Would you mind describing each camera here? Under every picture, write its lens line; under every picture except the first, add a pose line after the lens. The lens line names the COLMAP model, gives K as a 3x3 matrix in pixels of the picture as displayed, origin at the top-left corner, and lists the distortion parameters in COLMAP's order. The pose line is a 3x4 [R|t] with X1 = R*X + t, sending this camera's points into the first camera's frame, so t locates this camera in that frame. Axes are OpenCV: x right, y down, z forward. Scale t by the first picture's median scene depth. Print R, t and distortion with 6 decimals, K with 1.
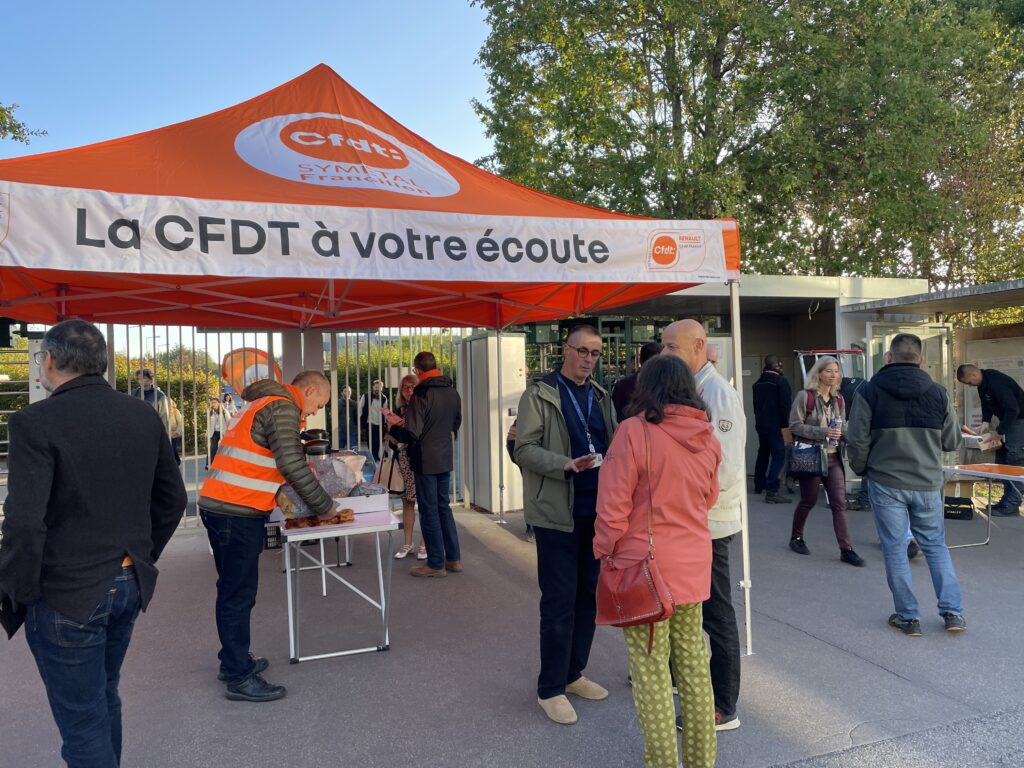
lens RADIAL K [[776.1, 0, 515.4], [0, 776.1, 381.1], [0, 0, 1]] dist [0.085433, -0.101415]
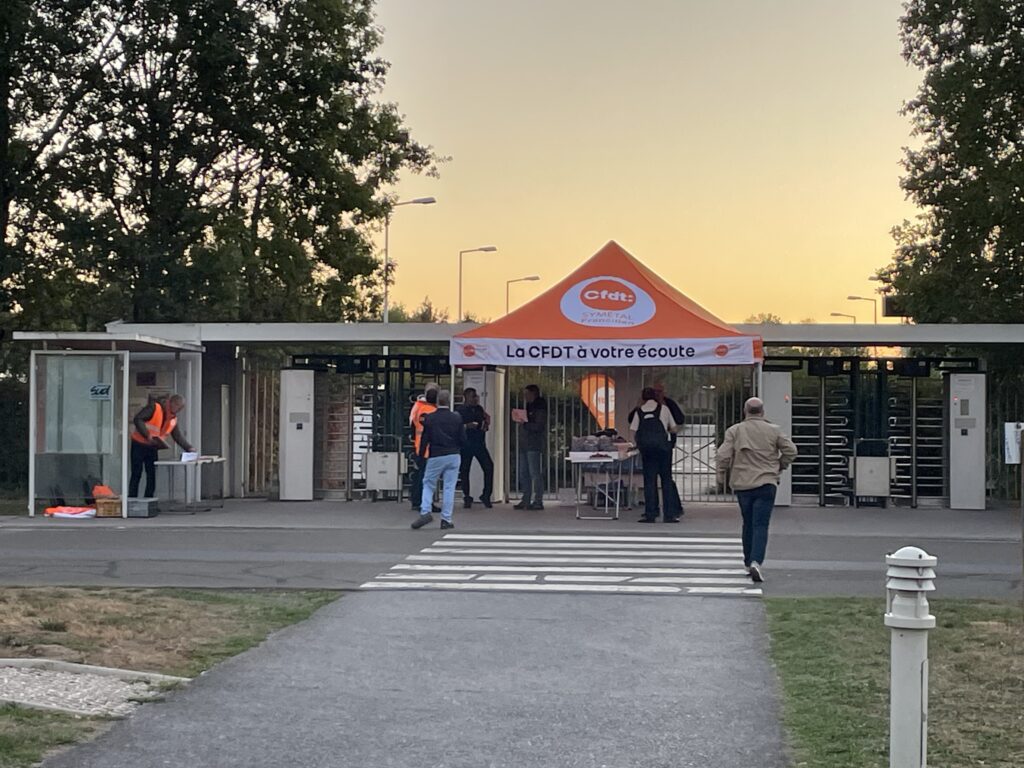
lens RADIAL K [[2230.3, 0, 512.0], [0, 2230.3, 385.2], [0, 0, 1]] dist [0.050896, 0.000000]
pose [[0.899982, 0.025033, -0.435207, 2.853948], [-0.028867, 0.999581, -0.002200, -0.031237], [0.434969, 0.014544, 0.900328, -5.980893]]
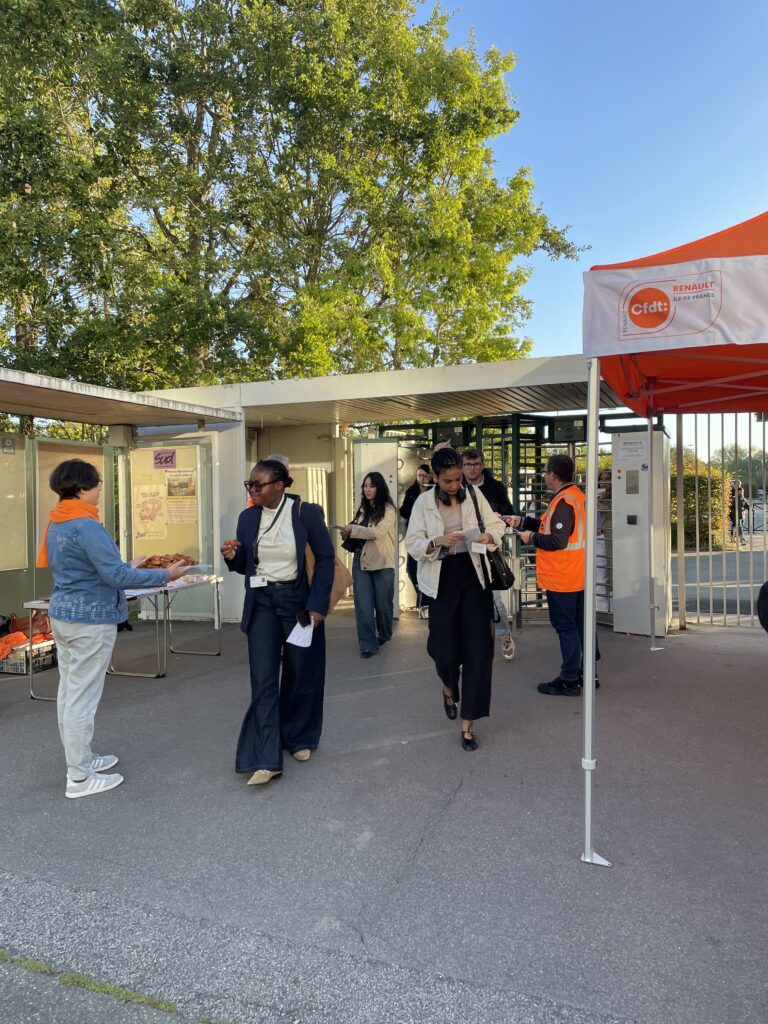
lens RADIAL K [[776.1, 0, 374.0], [0, 776.1, 492.7], [0, 0, 1]] dist [0.085433, -0.101415]
pose [[0.729496, 0.016548, -0.683784, -0.229888], [-0.003914, 0.999792, 0.020019, 0.015890], [0.683973, -0.011927, 0.729409, -0.005434]]
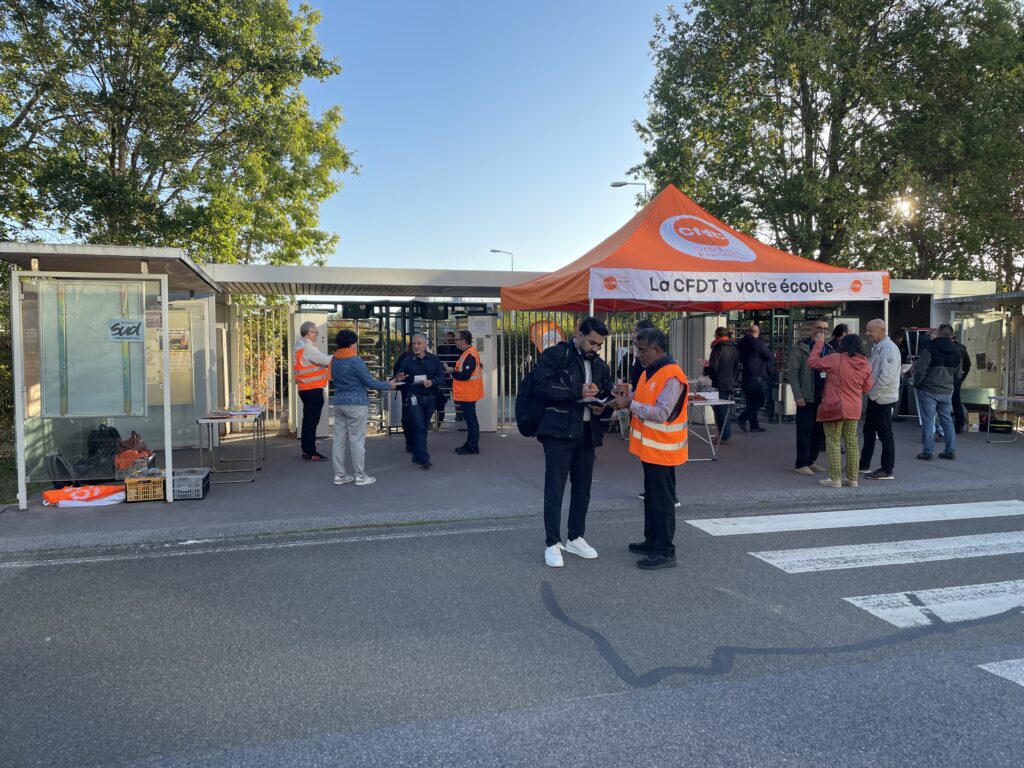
lens RADIAL K [[776.1, 0, 518.4], [0, 776.1, 381.3], [0, 0, 1]] dist [0.085433, -0.101415]
pose [[0.996089, 0.025203, -0.084681, -0.649342], [-0.021472, 0.998770, 0.044686, 0.031465], [0.085703, -0.042693, 0.995406, -1.517917]]
